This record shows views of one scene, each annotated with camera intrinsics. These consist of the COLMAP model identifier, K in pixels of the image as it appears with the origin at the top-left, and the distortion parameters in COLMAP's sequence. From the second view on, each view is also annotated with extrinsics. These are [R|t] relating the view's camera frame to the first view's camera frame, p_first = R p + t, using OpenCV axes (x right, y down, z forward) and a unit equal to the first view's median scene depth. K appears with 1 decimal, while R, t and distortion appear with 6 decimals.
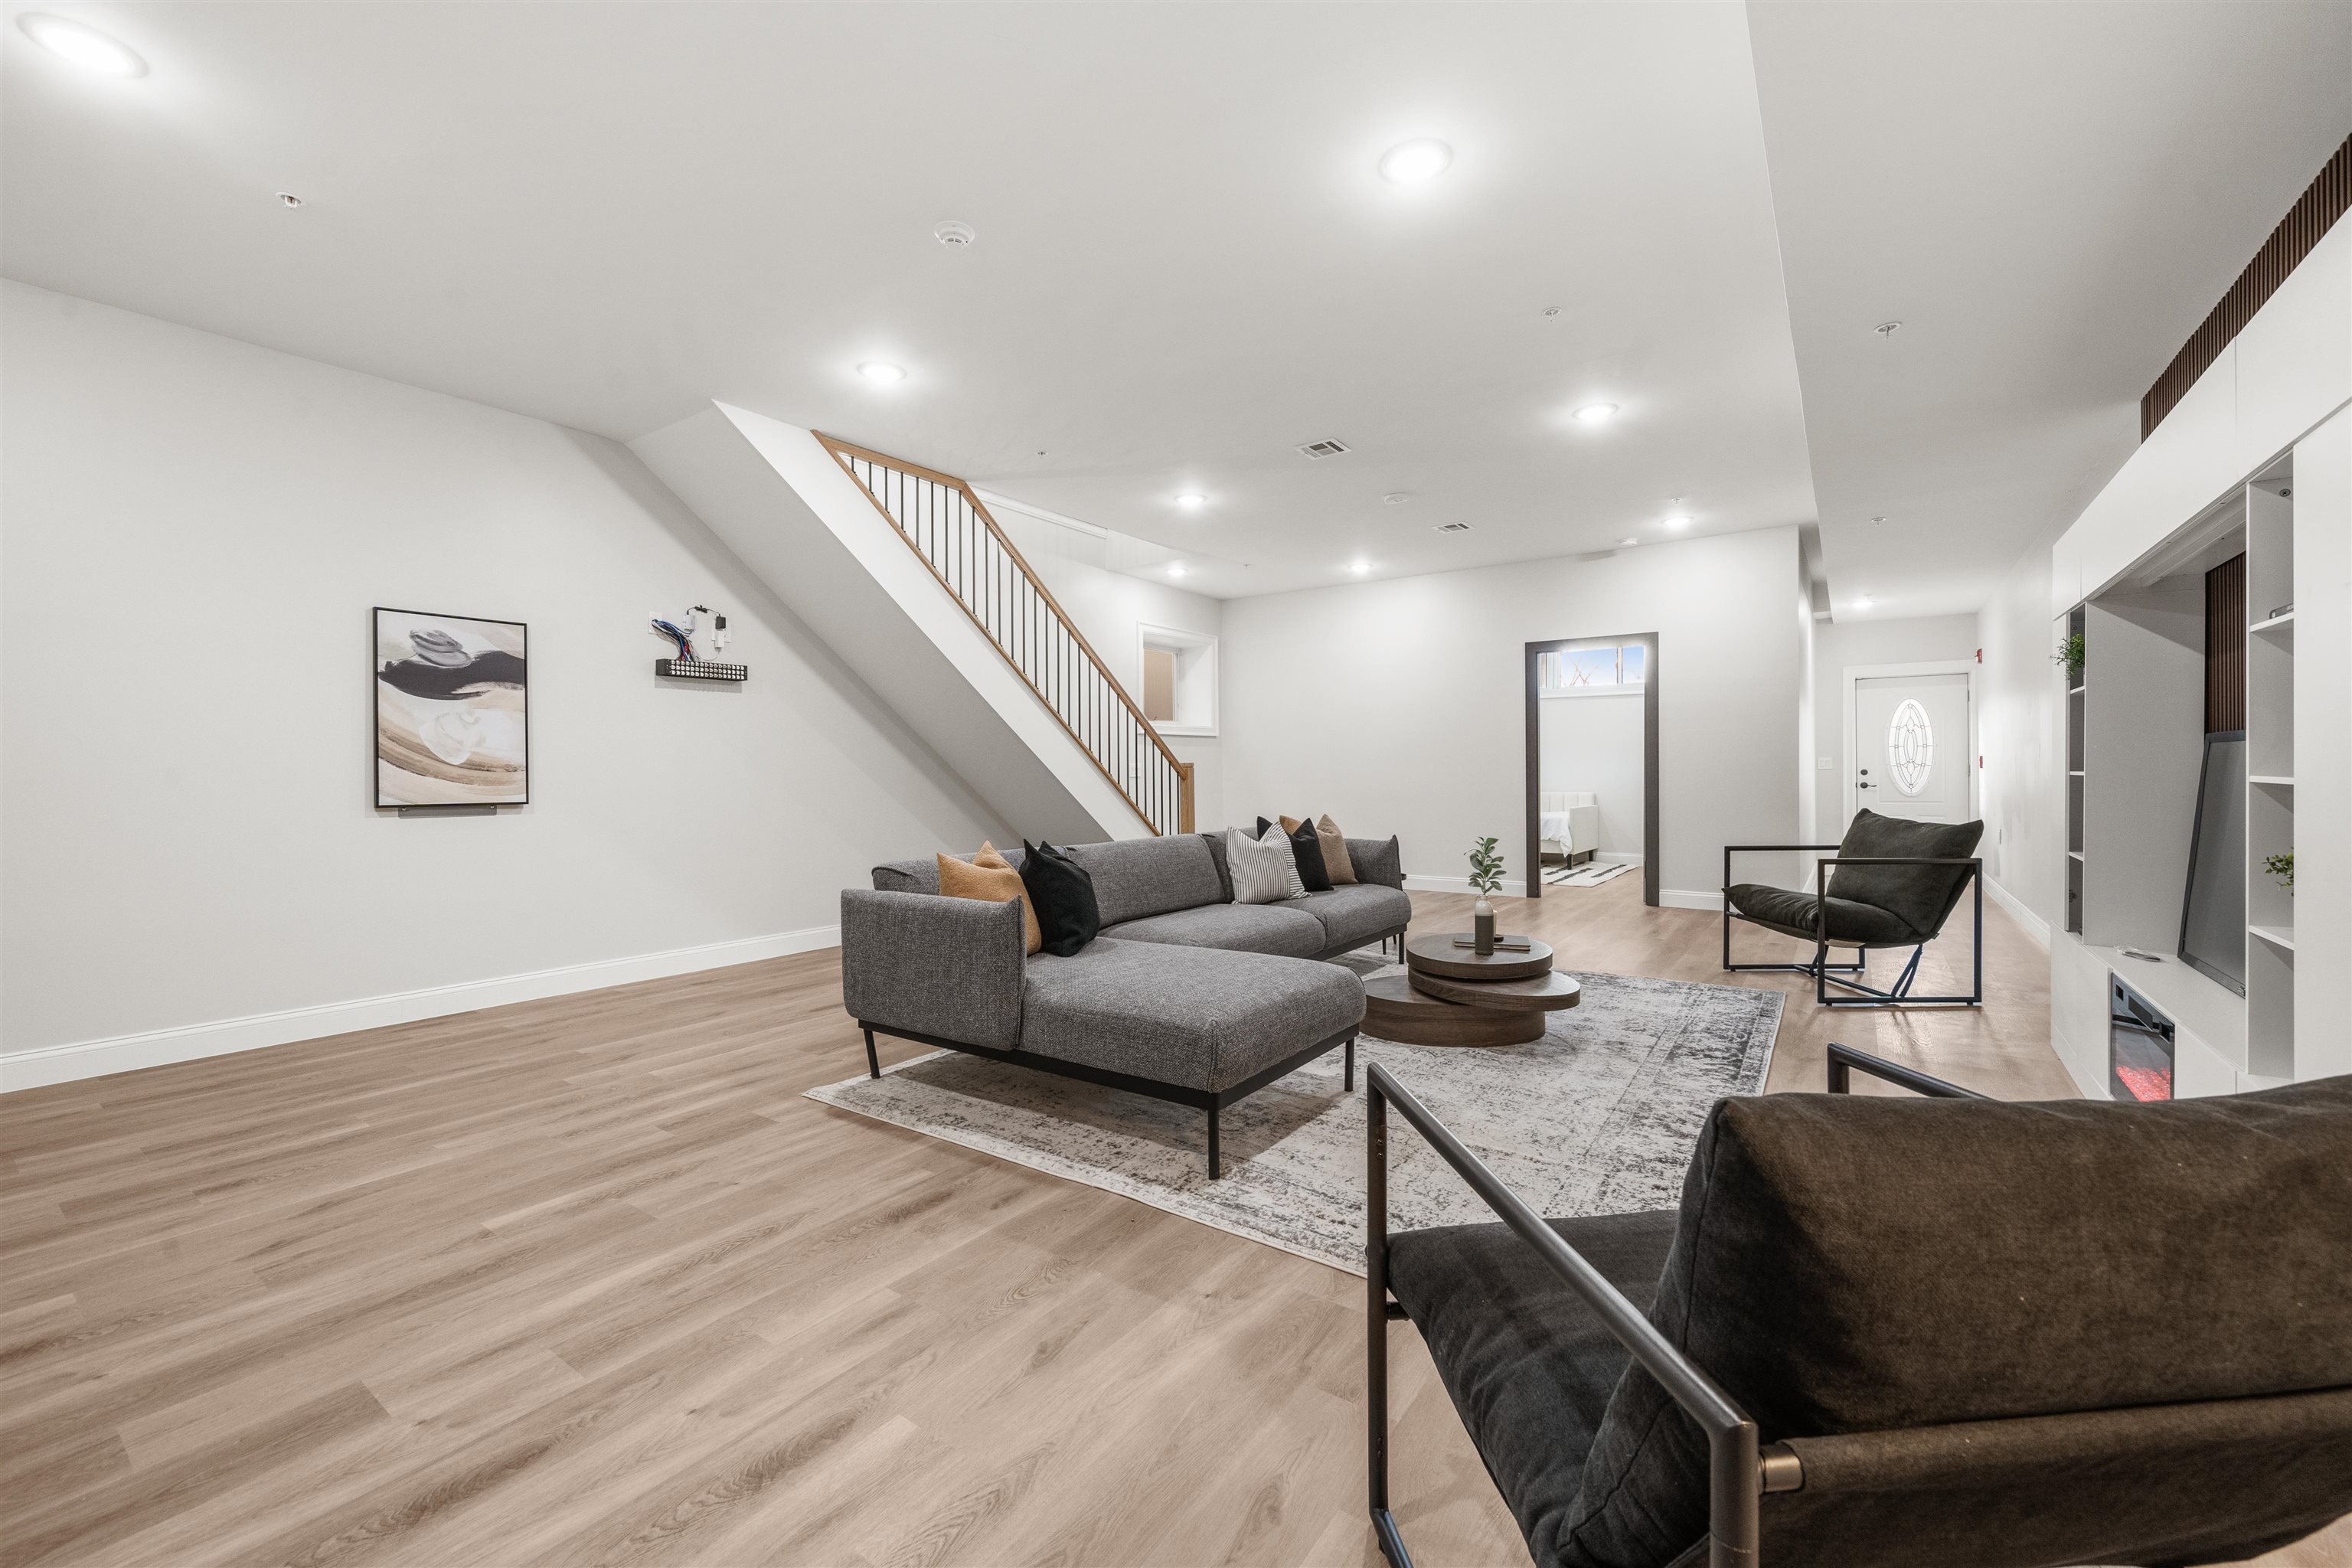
lens RADIAL K [[948.8, 0, 1172.7], [0, 948.8, 773.8], [0, 0, 1]] dist [-0.002039, -0.000157]
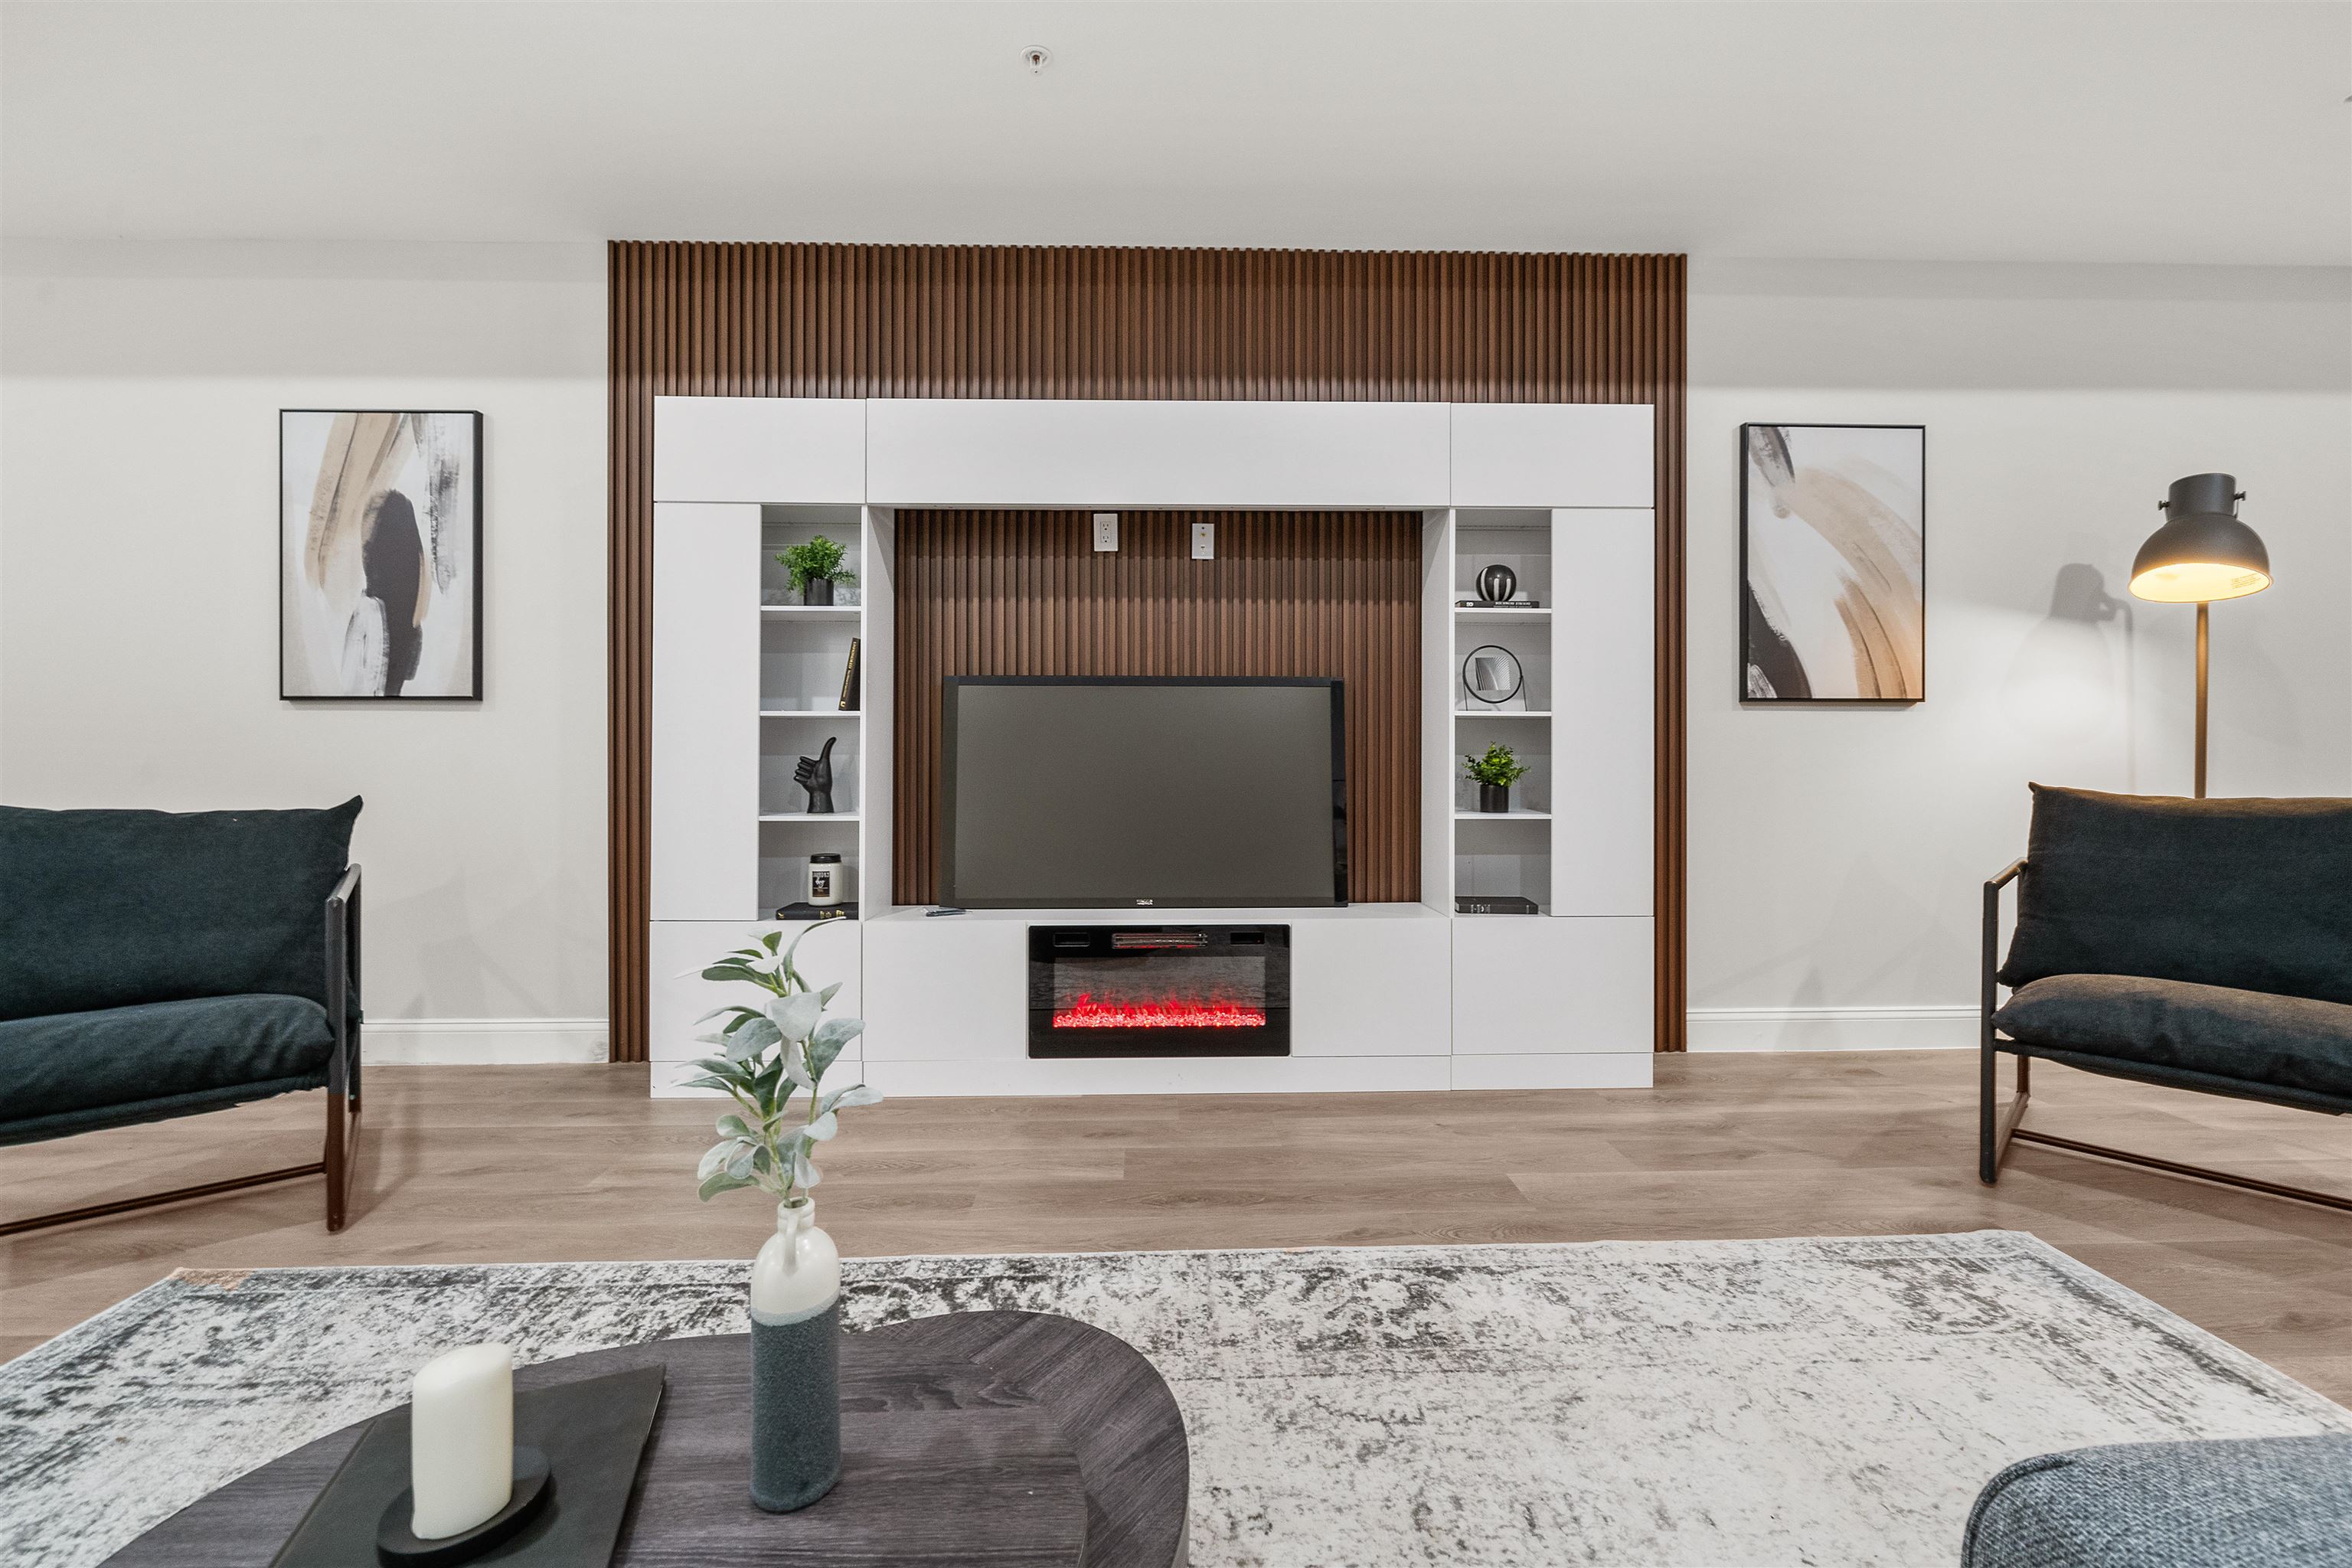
lens RADIAL K [[967.6, 0, 1176.0], [0, 967.6, 744.5], [0, 0, 1]] dist [-0.002177, -0.000028]
pose [[-0.606862, 0.006016, 0.794785, 0.155897], [0.006088, 0.999977, -0.002921, 0.038090], [-0.794784, 0.003066, -0.606884, 1.585448]]
